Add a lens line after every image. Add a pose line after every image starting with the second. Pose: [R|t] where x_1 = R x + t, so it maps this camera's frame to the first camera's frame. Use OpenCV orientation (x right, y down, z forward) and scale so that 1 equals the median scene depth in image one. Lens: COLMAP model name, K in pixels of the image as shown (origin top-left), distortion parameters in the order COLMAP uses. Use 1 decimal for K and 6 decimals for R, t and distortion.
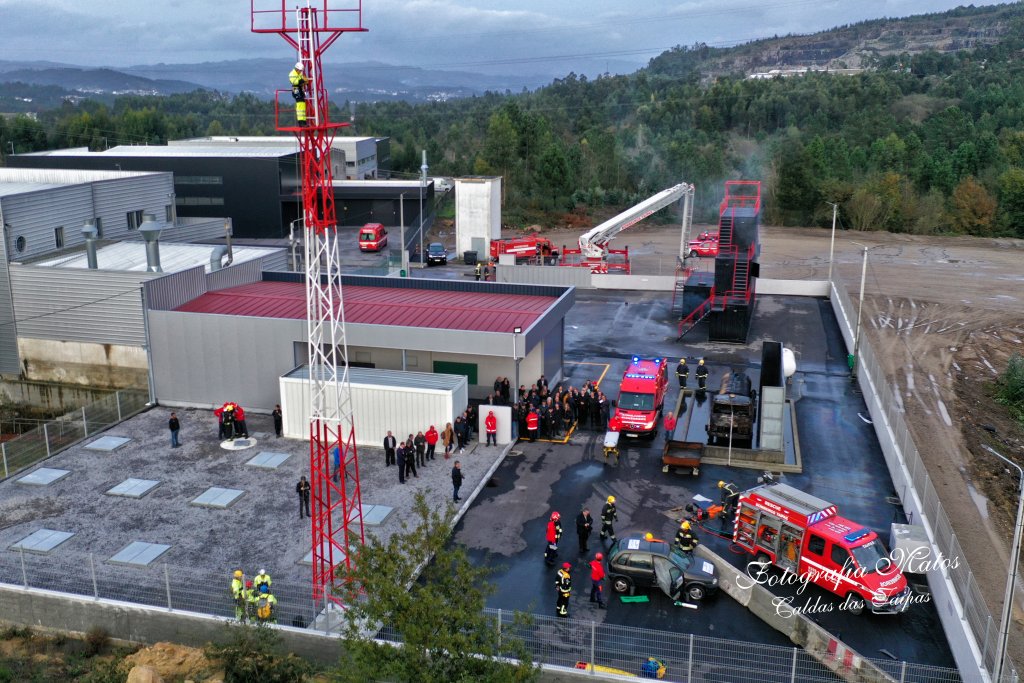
lens RADIAL K [[952.3, 0, 504.3], [0, 952.3, 343.0], [0, 0, 1]] dist [-0.006972, 0.002359]
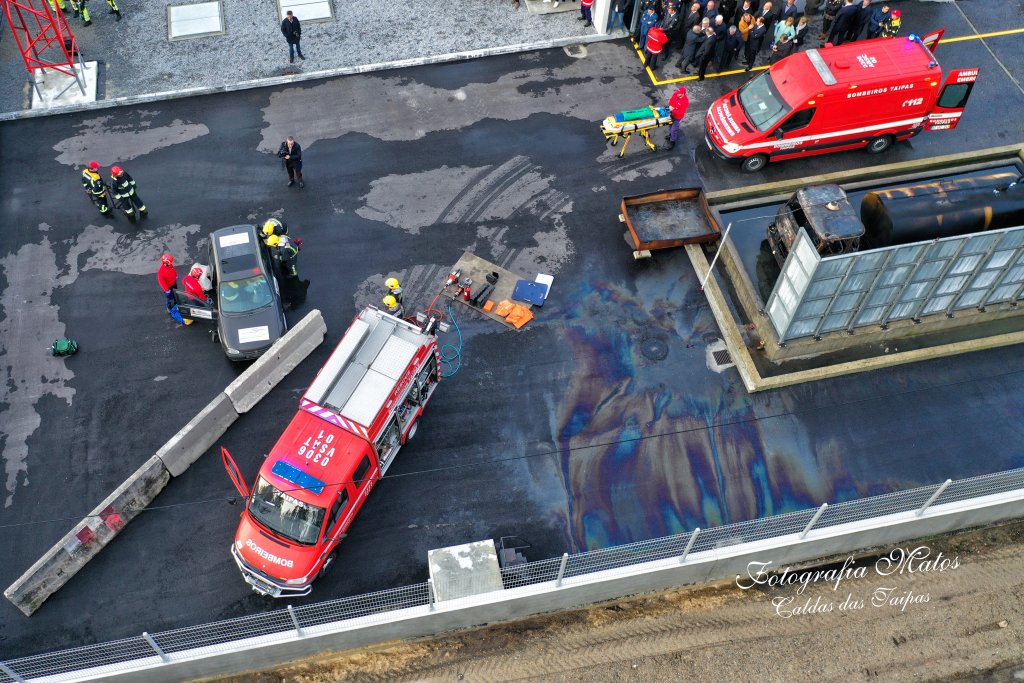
lens RADIAL K [[950.5, 0, 436.7], [0, 950.5, 341.2], [0, 0, 1]] dist [-0.011425, 0.000566]
pose [[0.431411, 0.740852, -0.514804, 0.352113], [-0.213119, 0.638178, 0.739804, -0.172435], [0.876621, -0.209445, 0.433206, 0.445435]]
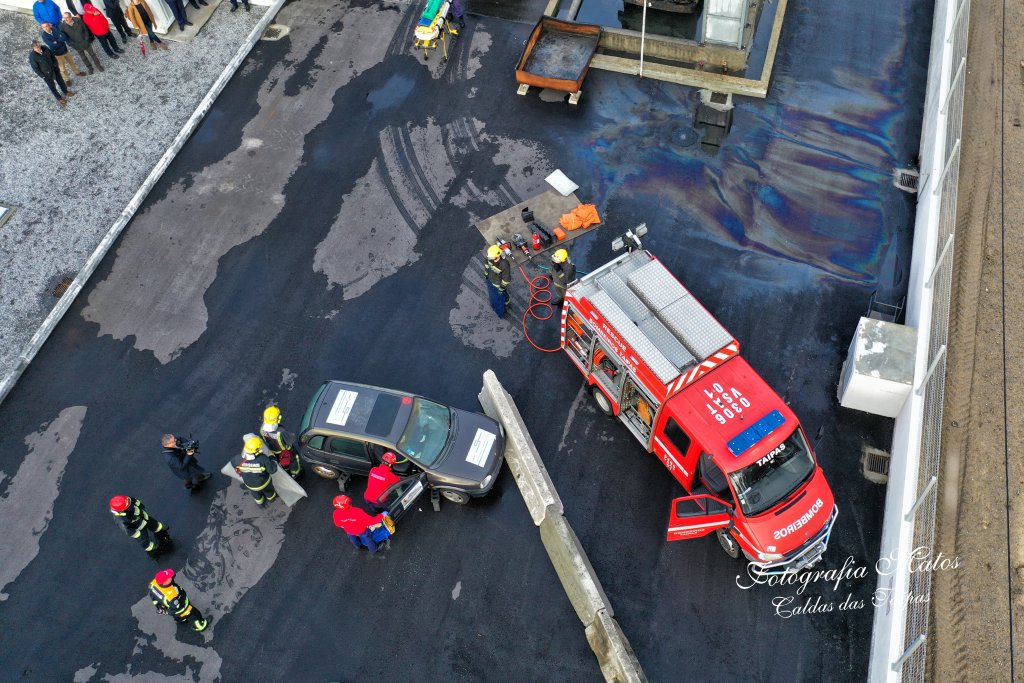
lens RADIAL K [[961.2, 0, 585.4], [0, 961.2, 340.8], [0, 0, 1]] dist [-0.005391, 0.000917]
pose [[0.999931, 0.000619, -0.011739, 0.153597], [0.007304, 0.749743, 0.661689, -0.093566], [0.009211, -0.661729, 0.749687, 0.346358]]
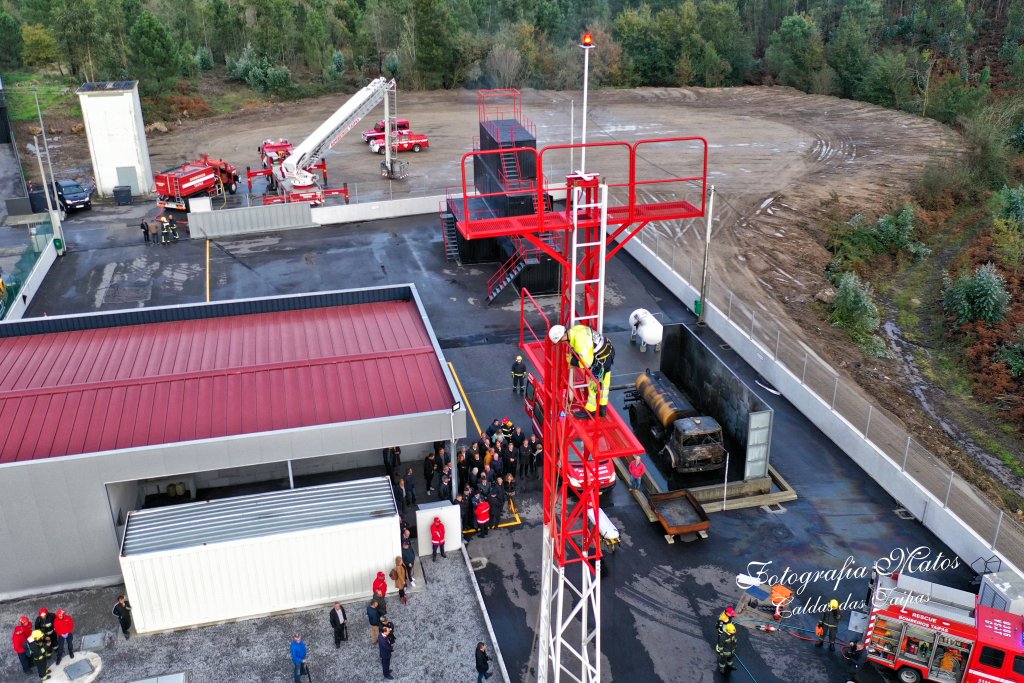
lens RADIAL K [[959.8, 0, 512.0], [0, 959.8, 341.5], [0, 0, 1]] dist [-0.008035, -0.000699]
pose [[0.874921, -0.208905, 0.436890, -0.201516], [0.124992, 0.969016, 0.213038, -0.165123], [-0.467858, -0.131784, 0.873923, 0.259584]]
